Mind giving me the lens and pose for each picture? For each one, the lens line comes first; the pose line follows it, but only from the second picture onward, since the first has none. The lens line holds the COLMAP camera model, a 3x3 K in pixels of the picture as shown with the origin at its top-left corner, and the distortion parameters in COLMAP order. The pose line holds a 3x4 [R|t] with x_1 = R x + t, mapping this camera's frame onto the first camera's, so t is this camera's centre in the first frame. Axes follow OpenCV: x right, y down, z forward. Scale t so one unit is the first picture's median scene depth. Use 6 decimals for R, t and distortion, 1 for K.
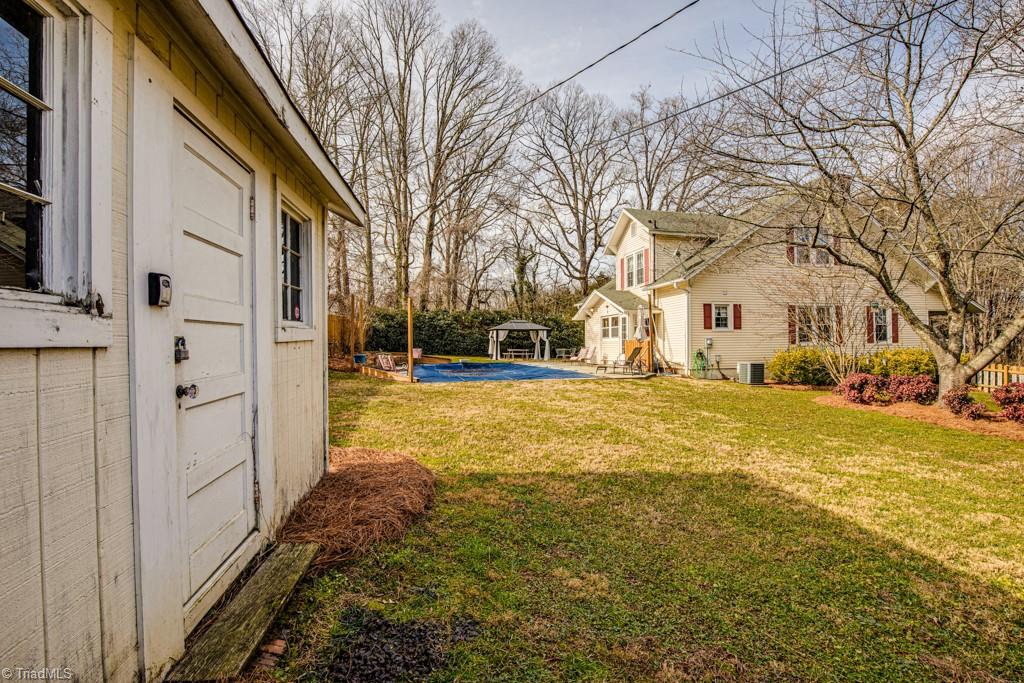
lens RADIAL K [[509.4, 0, 526.9], [0, 509.4, 342.5], [0, 0, 1]] dist [-0.003814, -0.000451]
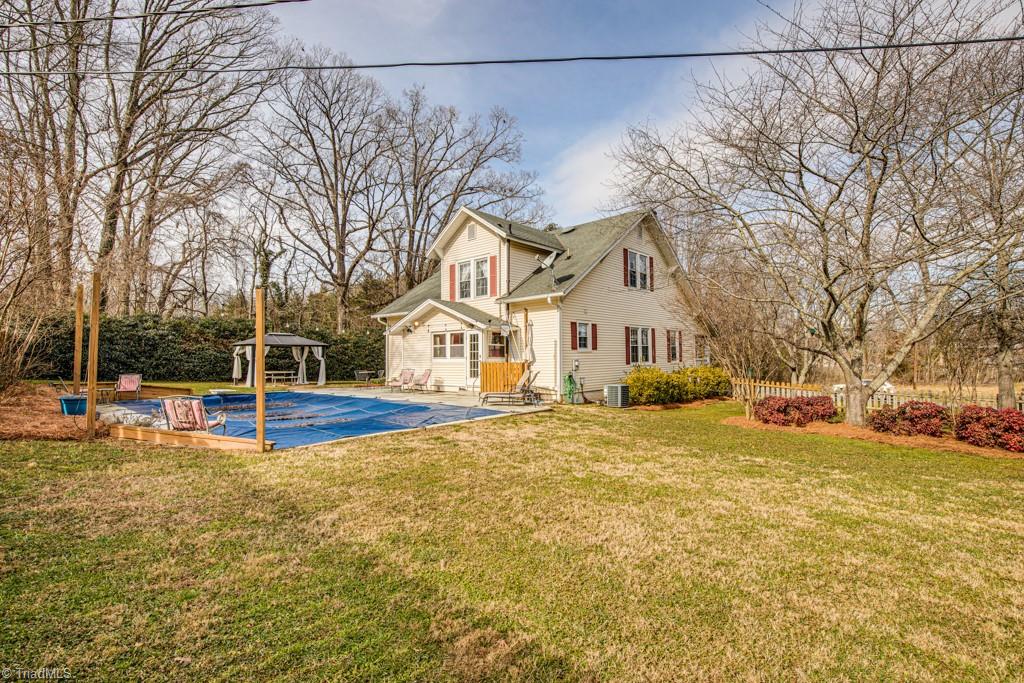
lens RADIAL K [[477.7, 0, 512.0], [0, 477.7, 341.5], [0, 0, 1]] dist [-0.024589, 0.000195]
pose [[0.809632, 0.017526, 0.586676, -0.213745], [0.000139, 0.999548, -0.030051, -0.013023], [-0.586938, 0.024412, 0.809264, 0.320125]]
